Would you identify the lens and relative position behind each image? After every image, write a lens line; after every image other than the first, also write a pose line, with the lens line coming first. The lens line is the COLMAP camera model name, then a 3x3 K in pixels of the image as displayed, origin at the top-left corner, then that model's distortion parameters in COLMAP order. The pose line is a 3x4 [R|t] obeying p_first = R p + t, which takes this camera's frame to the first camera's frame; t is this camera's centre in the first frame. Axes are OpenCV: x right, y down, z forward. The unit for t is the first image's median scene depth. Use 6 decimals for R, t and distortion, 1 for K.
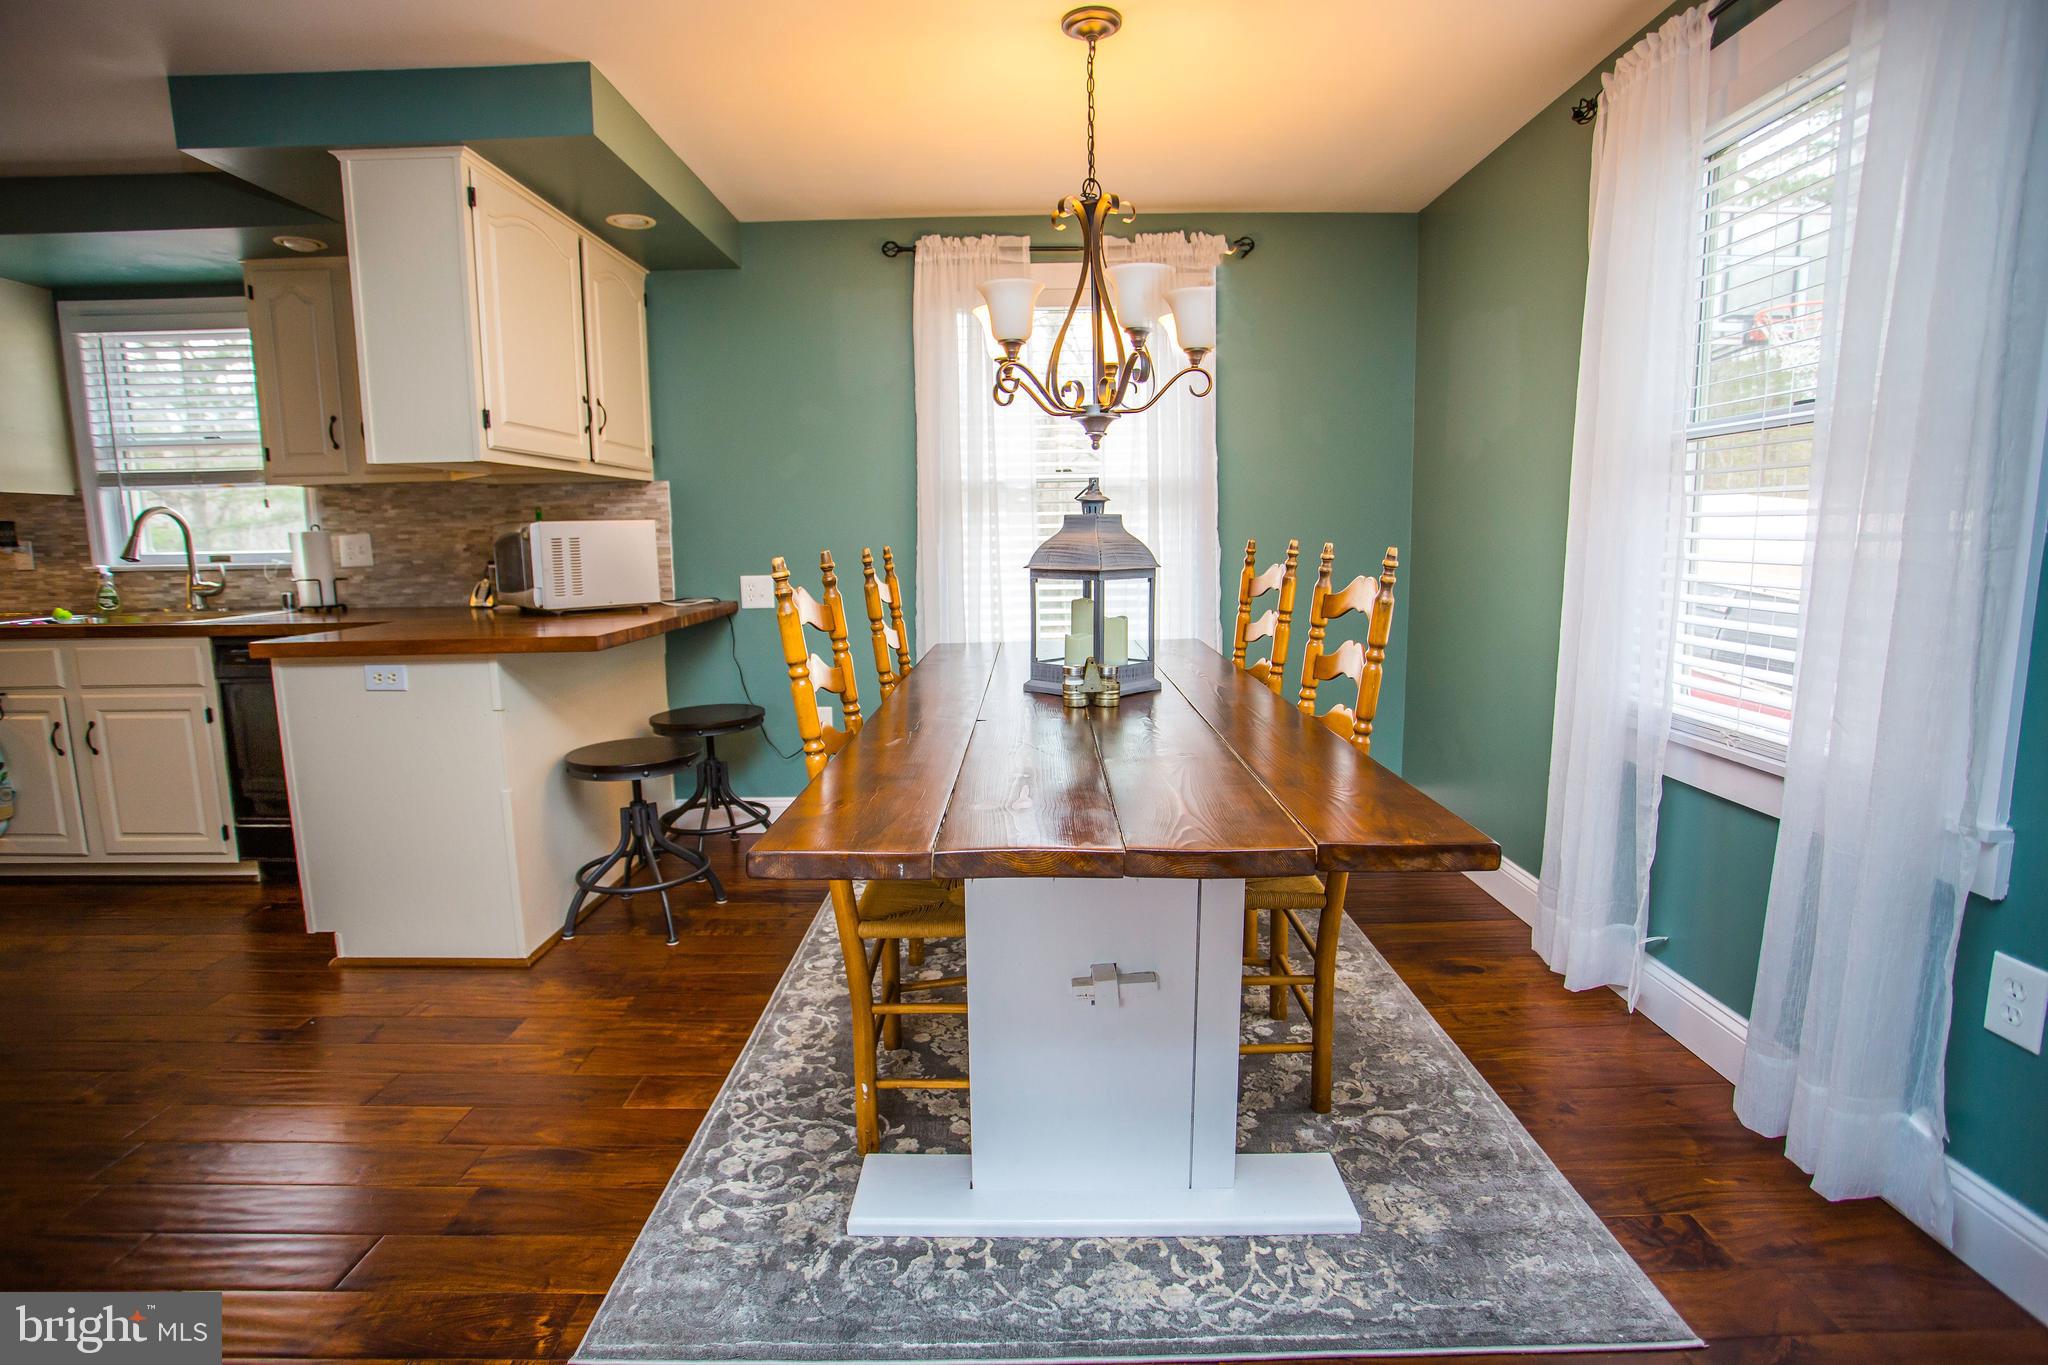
lens RADIAL K [[996.9, 0, 1014.4], [0, 996.9, 669.1], [0, 0, 1]] dist [-0.059644, 0.022301]
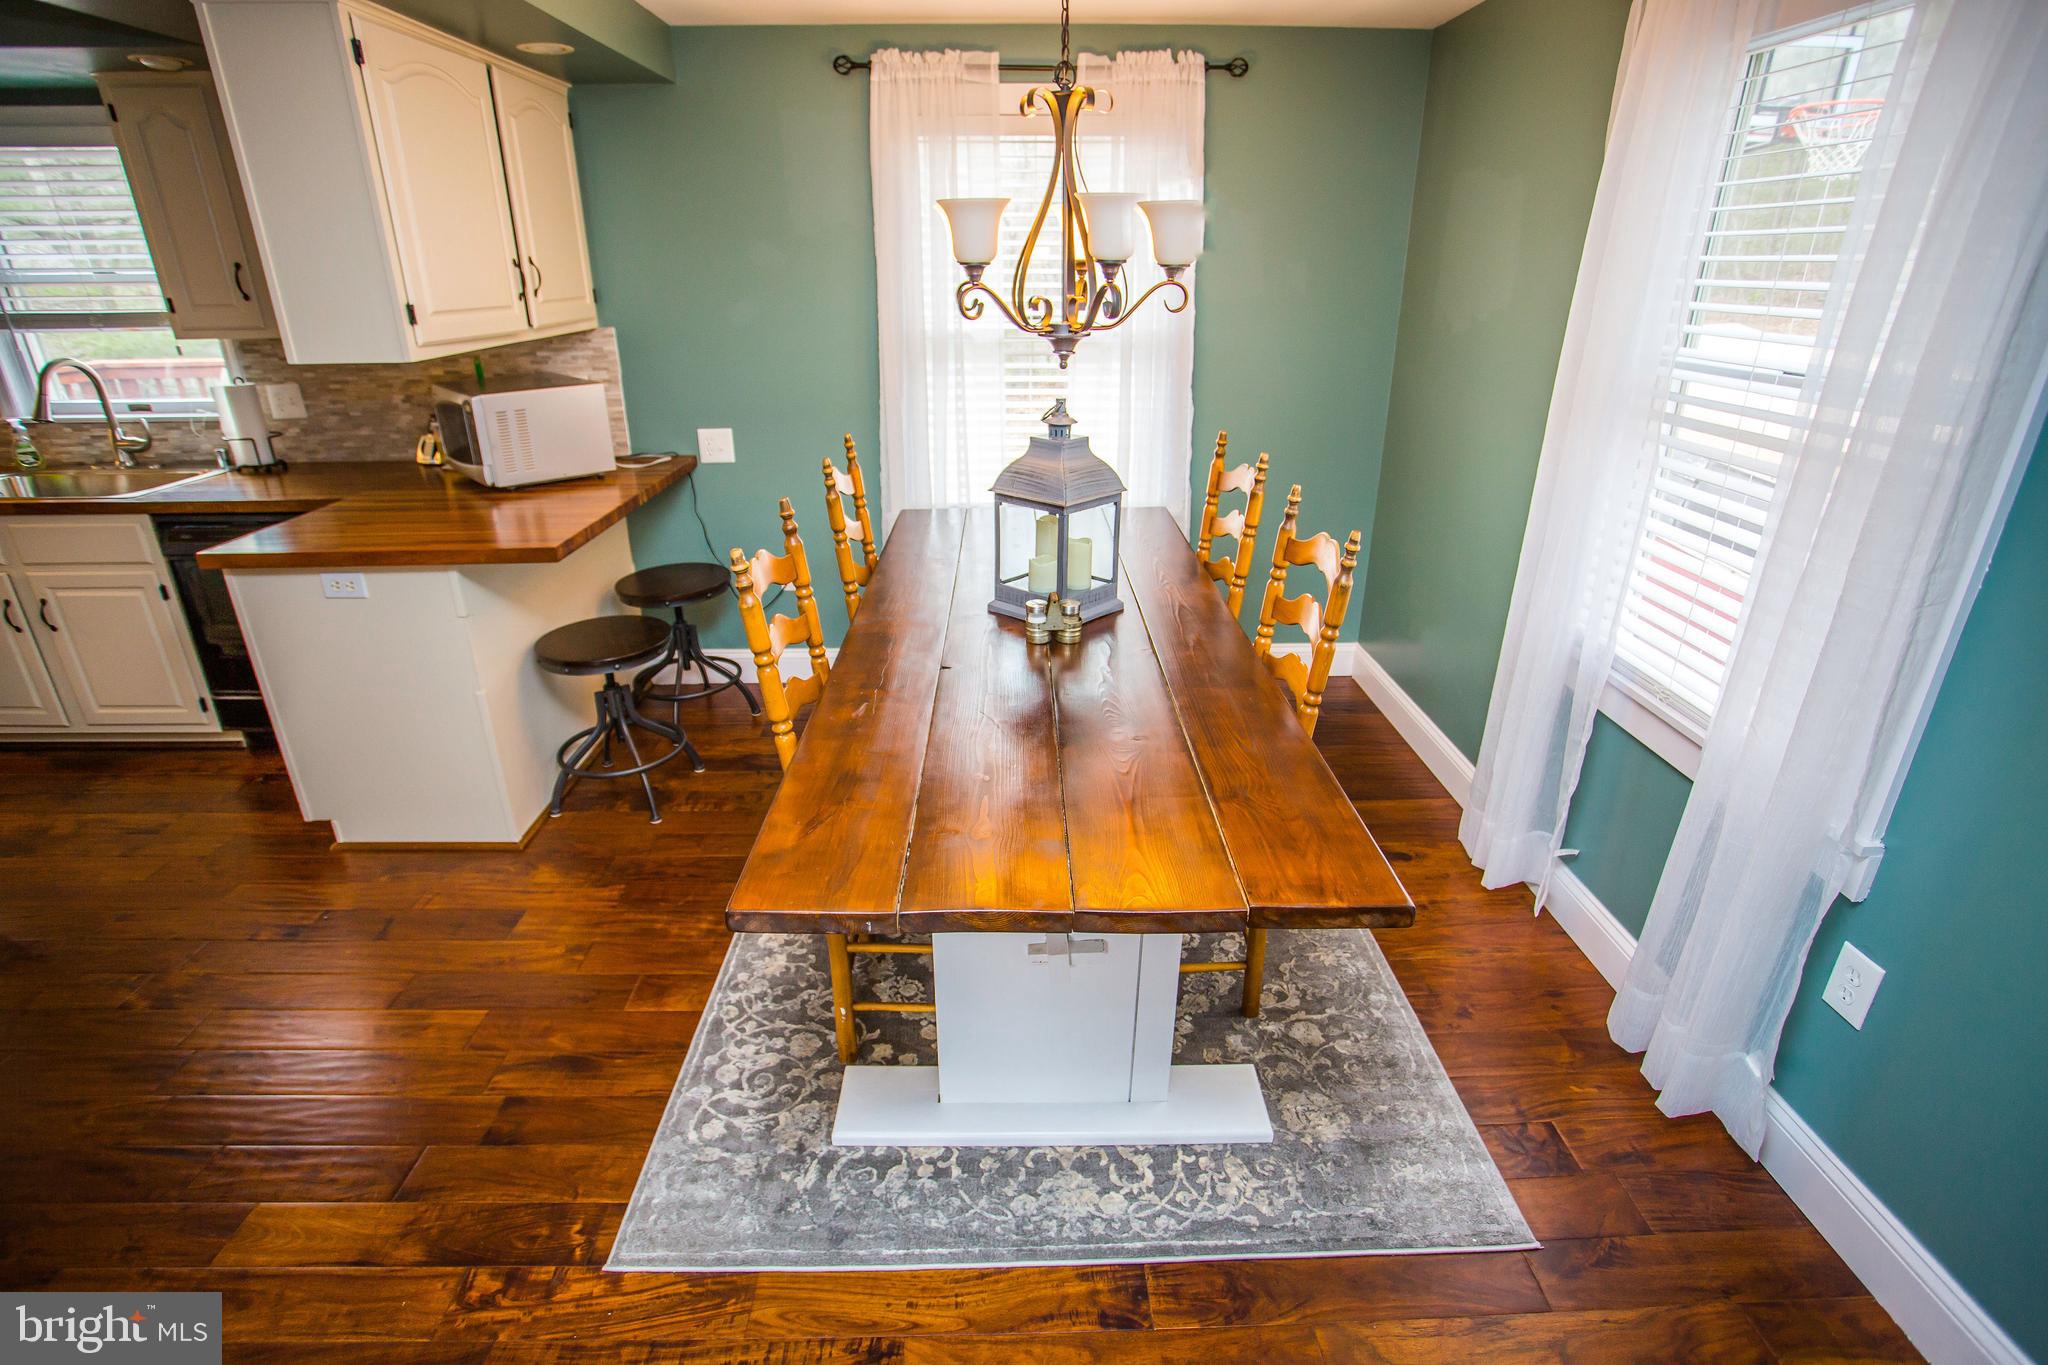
lens RADIAL K [[996.9, 0, 1013.6], [0, 996.9, 676.2], [0, 0, 1]] dist [-0.059644, 0.022301]
pose [[0.999592, 0.001064, 0.028537, 0.007080], [-0.008227, 0.967665, 0.252106, -0.183758], [-0.027346, -0.252238, 0.967279, 0.005270]]
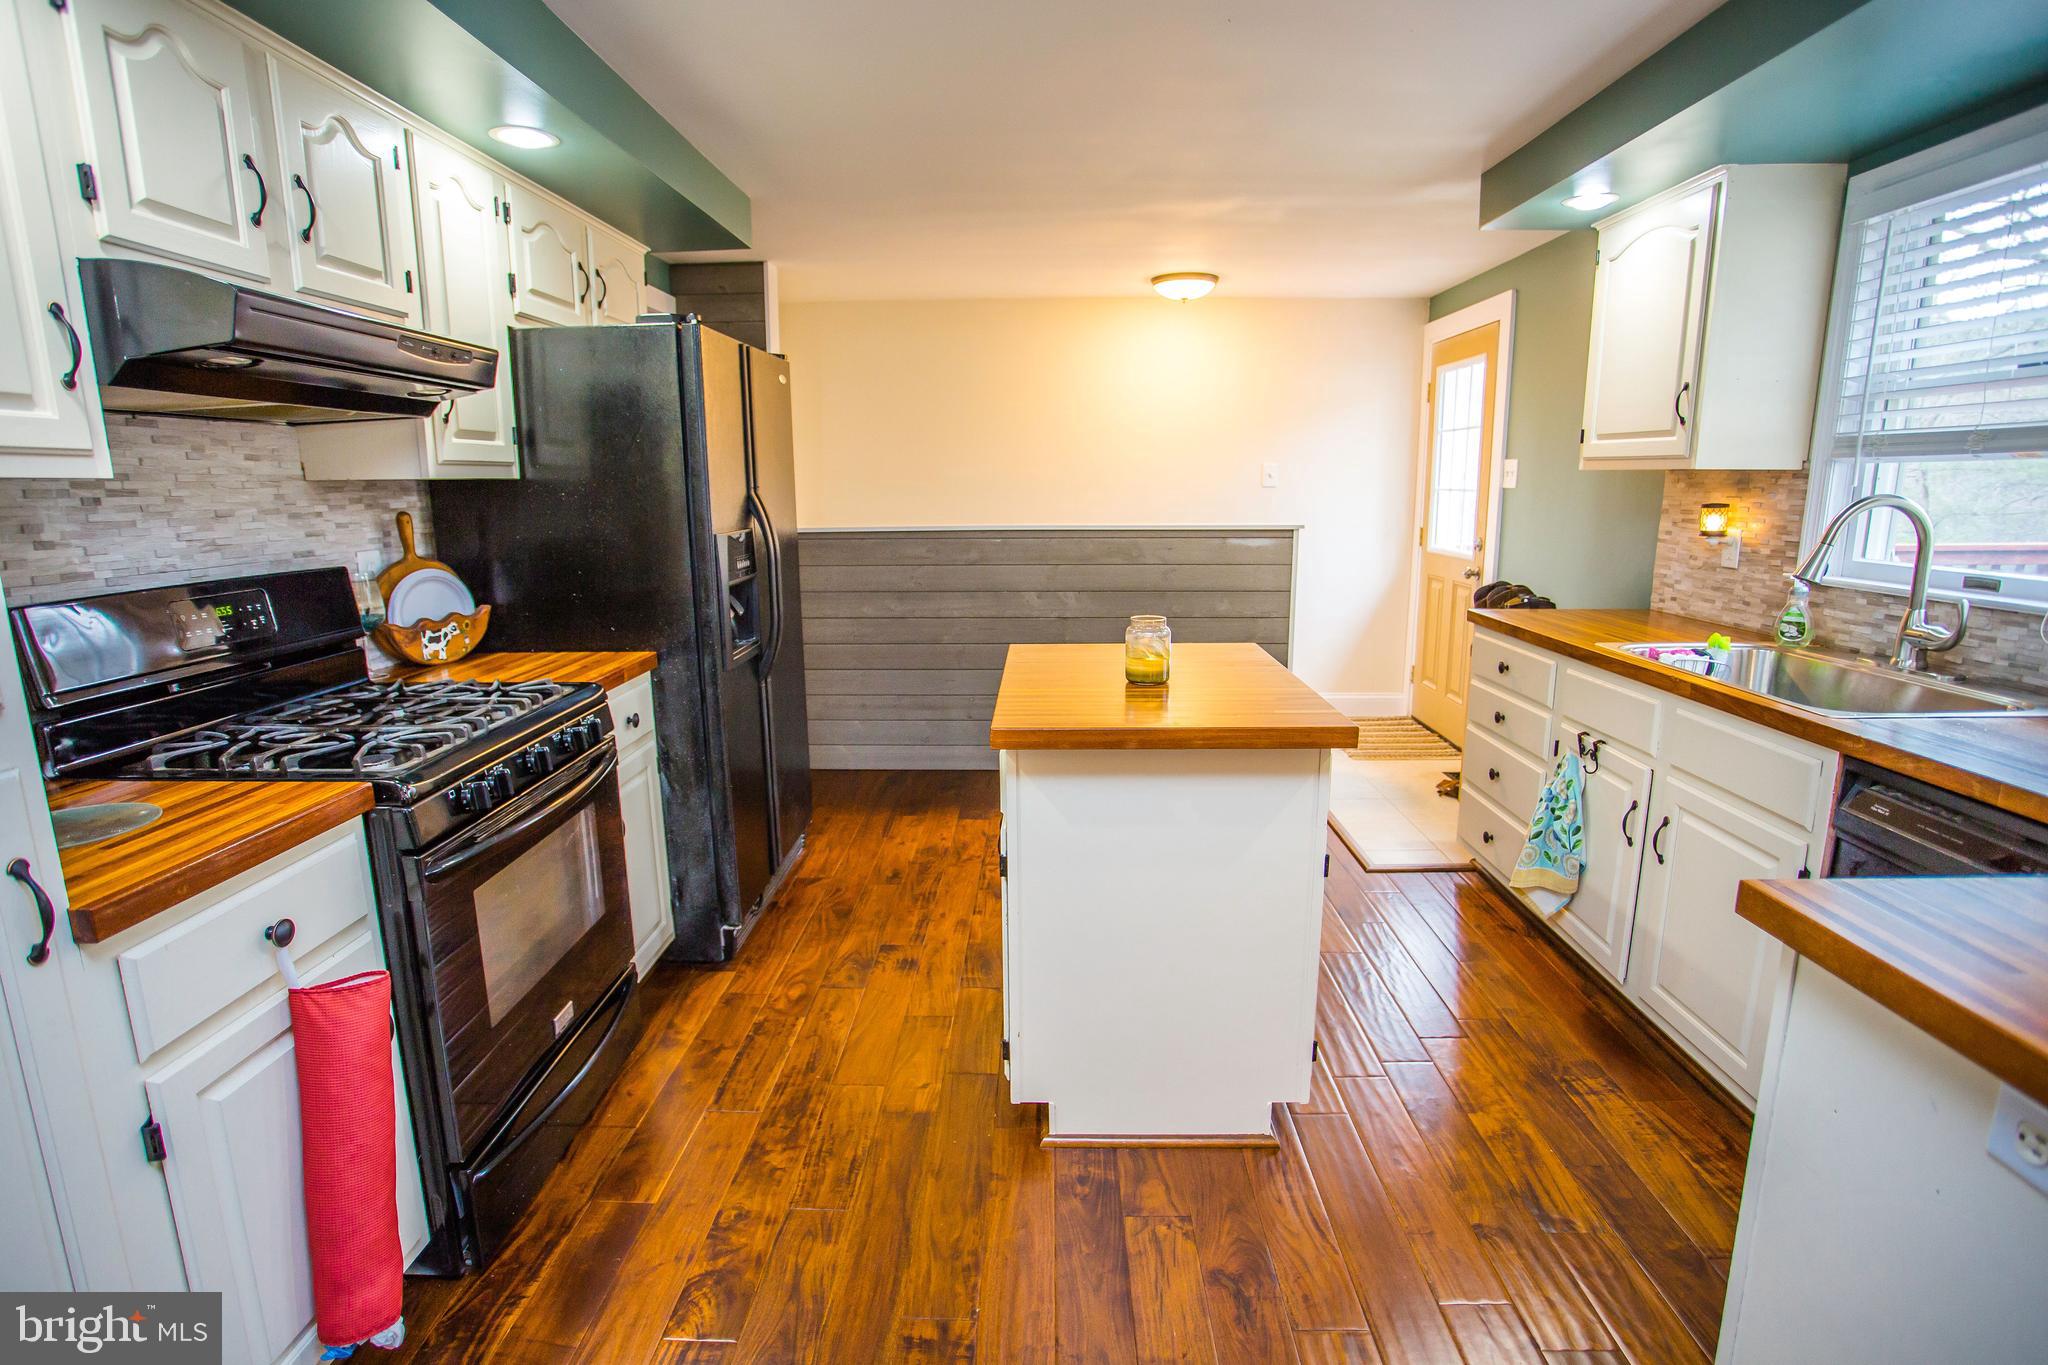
lens RADIAL K [[996.9, 0, 1029.5], [0, 996.9, 678.4], [0, 0, 1]] dist [-0.059644, 0.022301]
pose [[-0.001942, 0.210212, -0.977654, -0.451471], [-0.130301, 0.969267, 0.208668, -0.185510], [0.991473, 0.127795, 0.025509, 0.770461]]
